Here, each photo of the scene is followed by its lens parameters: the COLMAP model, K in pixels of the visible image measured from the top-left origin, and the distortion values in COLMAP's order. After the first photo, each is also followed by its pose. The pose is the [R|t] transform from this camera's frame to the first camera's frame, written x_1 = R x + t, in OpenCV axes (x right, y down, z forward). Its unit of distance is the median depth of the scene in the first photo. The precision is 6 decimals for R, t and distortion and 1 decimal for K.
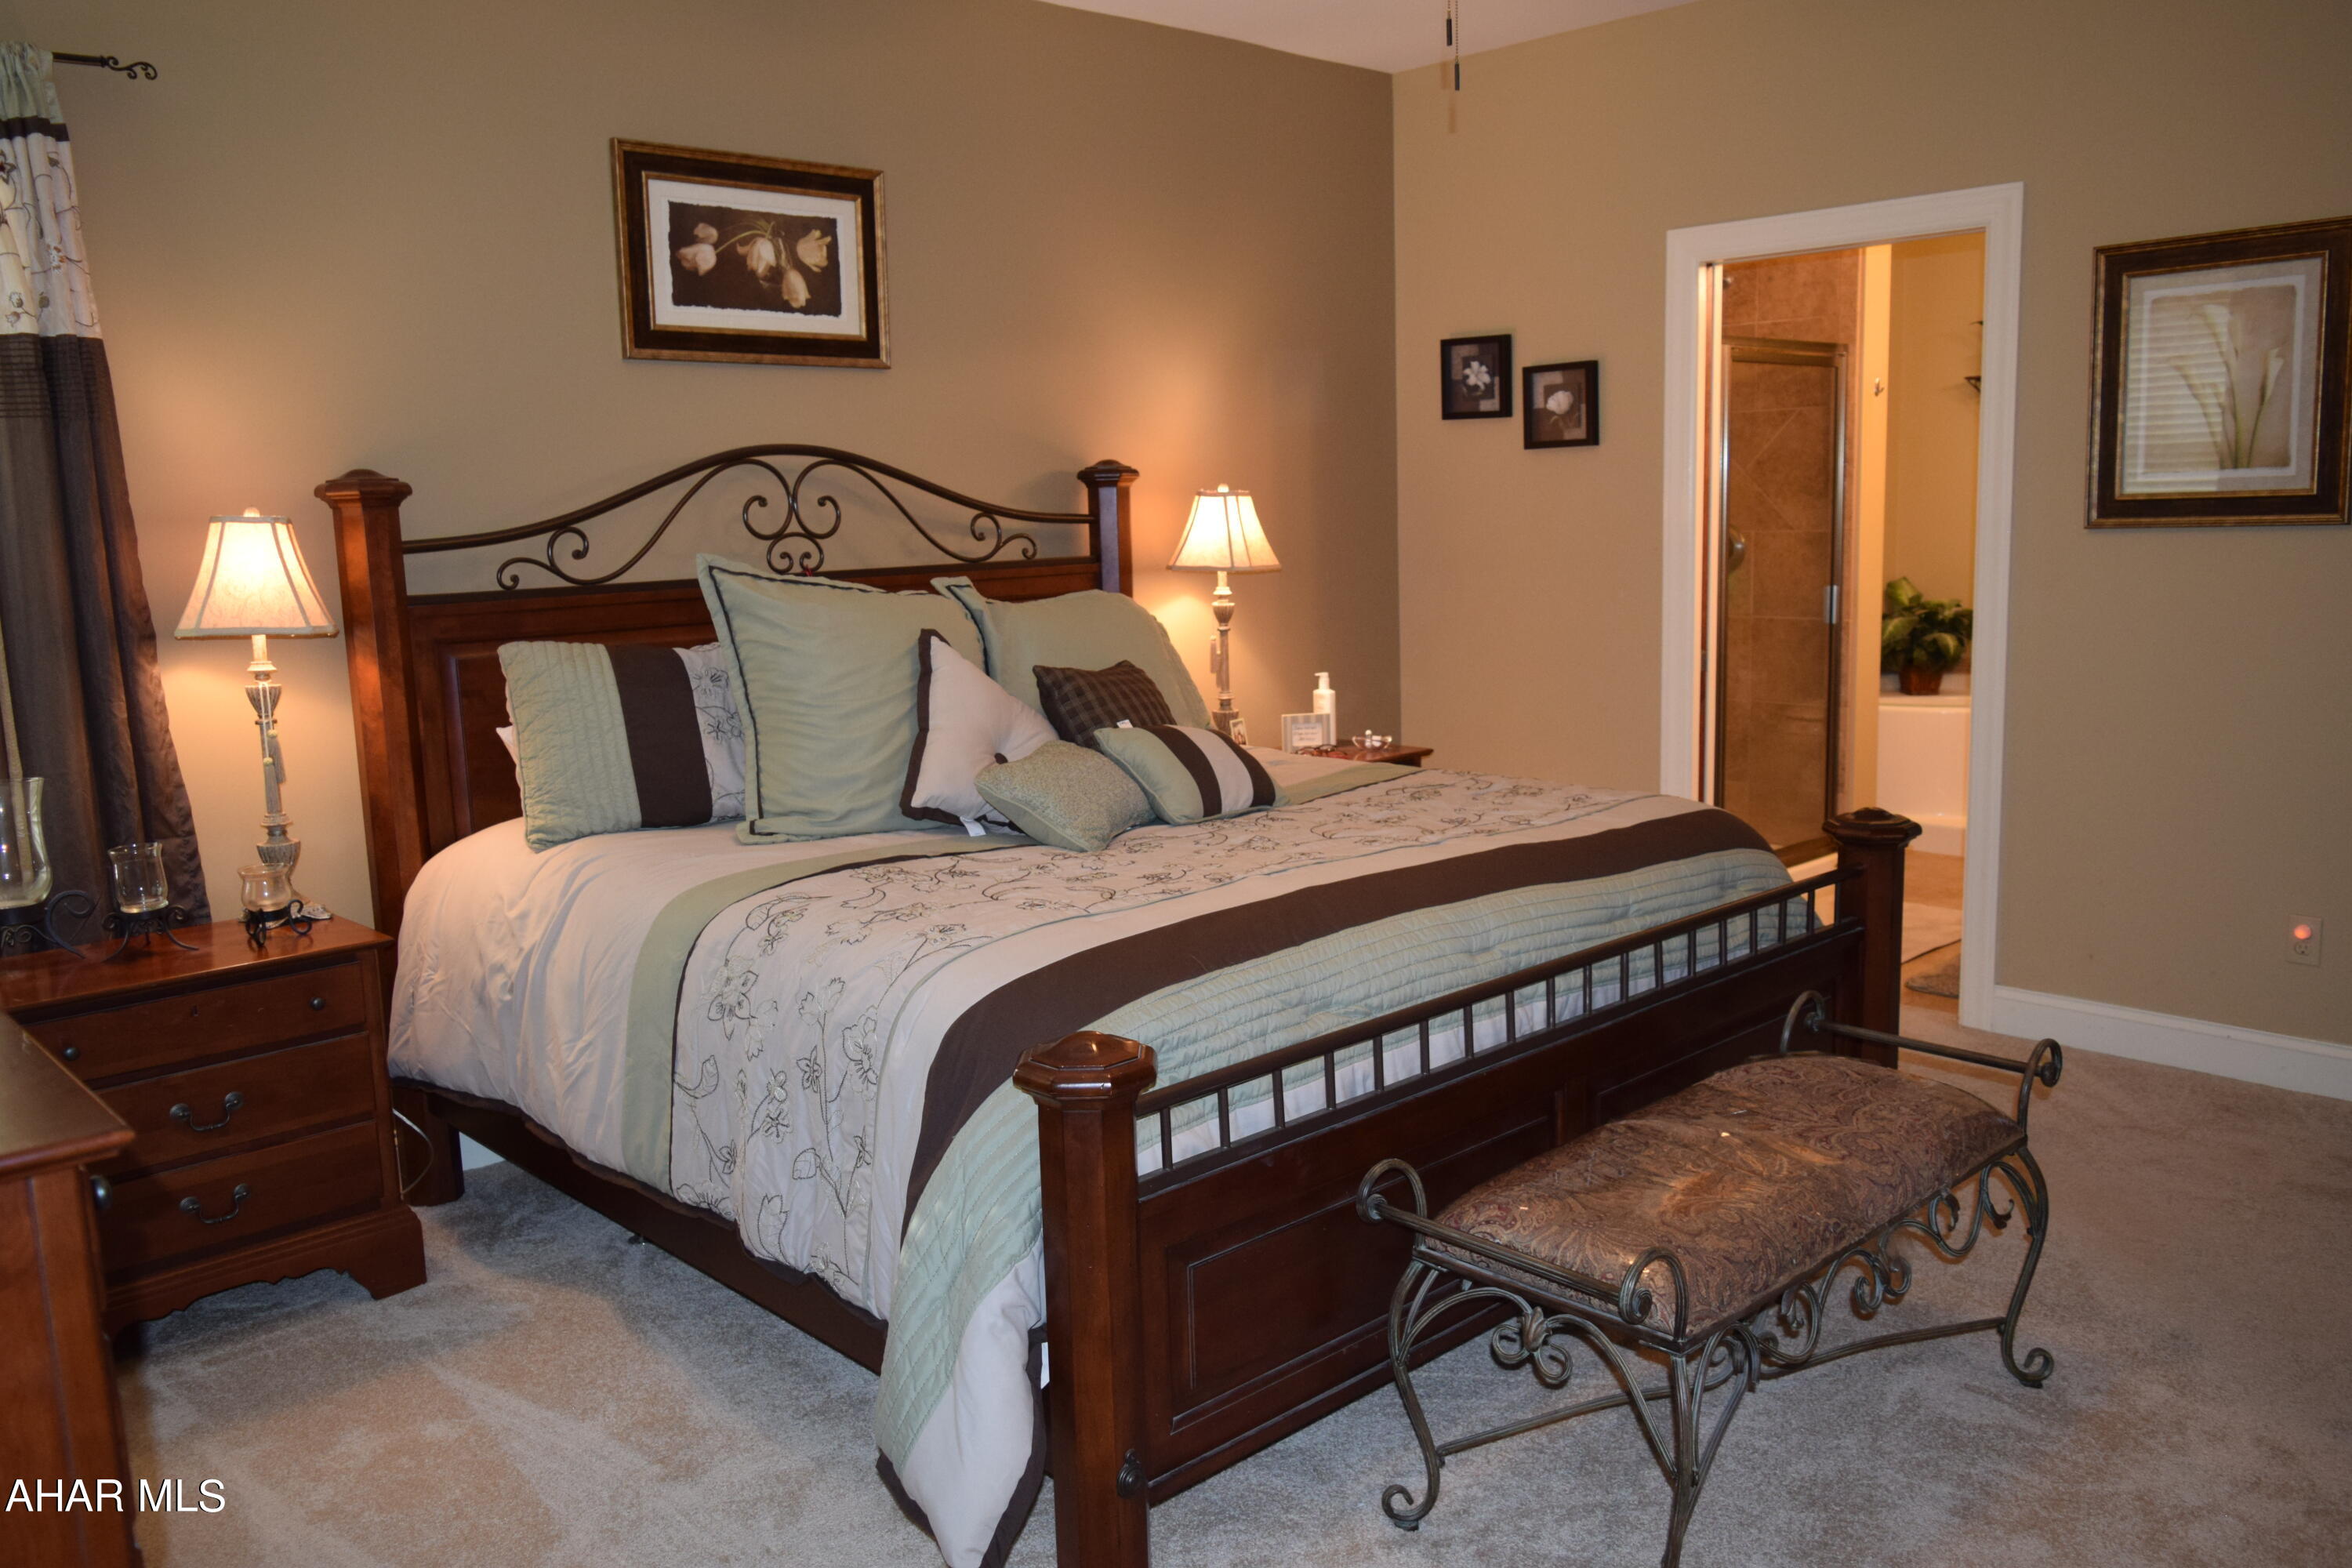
lens RADIAL K [[1821.6, 0, 1172.8], [0, 1821.6, 776.5], [0, 0, 1]] dist [-0.016597, 0.011835]
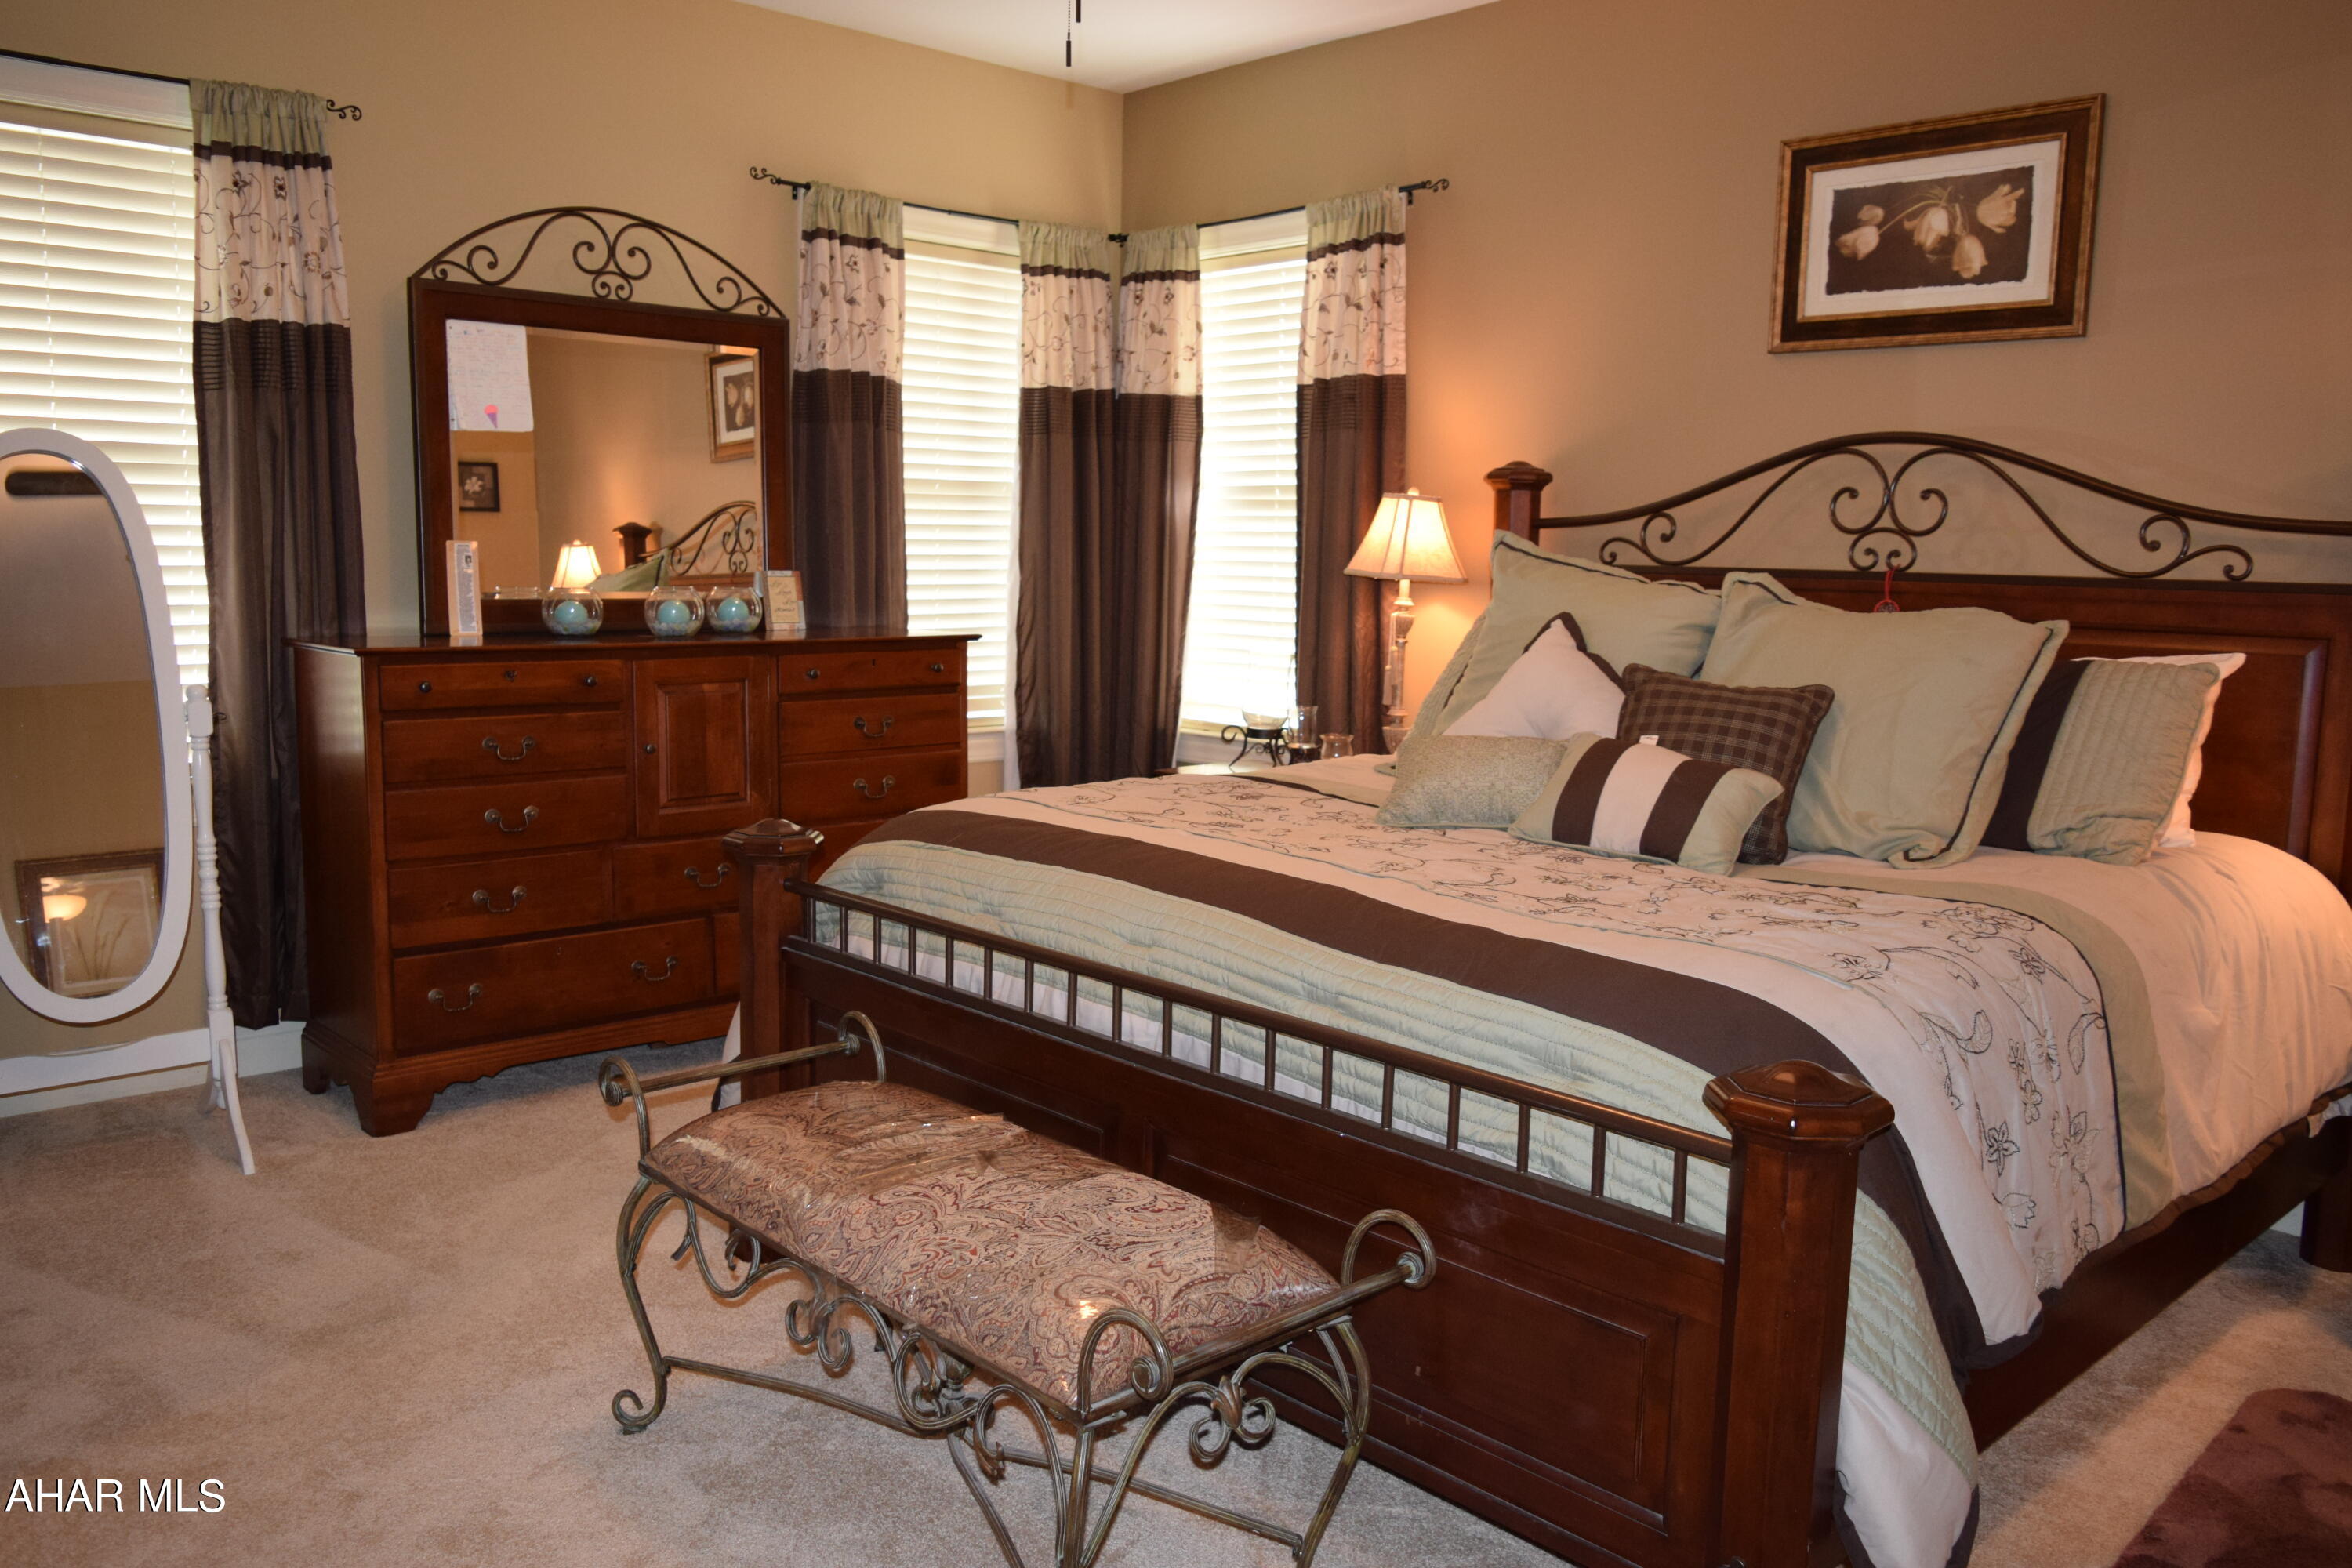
lens RADIAL K [[1821.6, 0, 1173.8], [0, 1821.6, 786.8], [0, 0, 1]] dist [-0.016597, 0.011835]
pose [[0.008473, 0.156798, -0.987594, 0.729909], [-0.176844, 0.972297, 0.152853, -0.085042], [0.984202, 0.173355, 0.035967, 0.647611]]
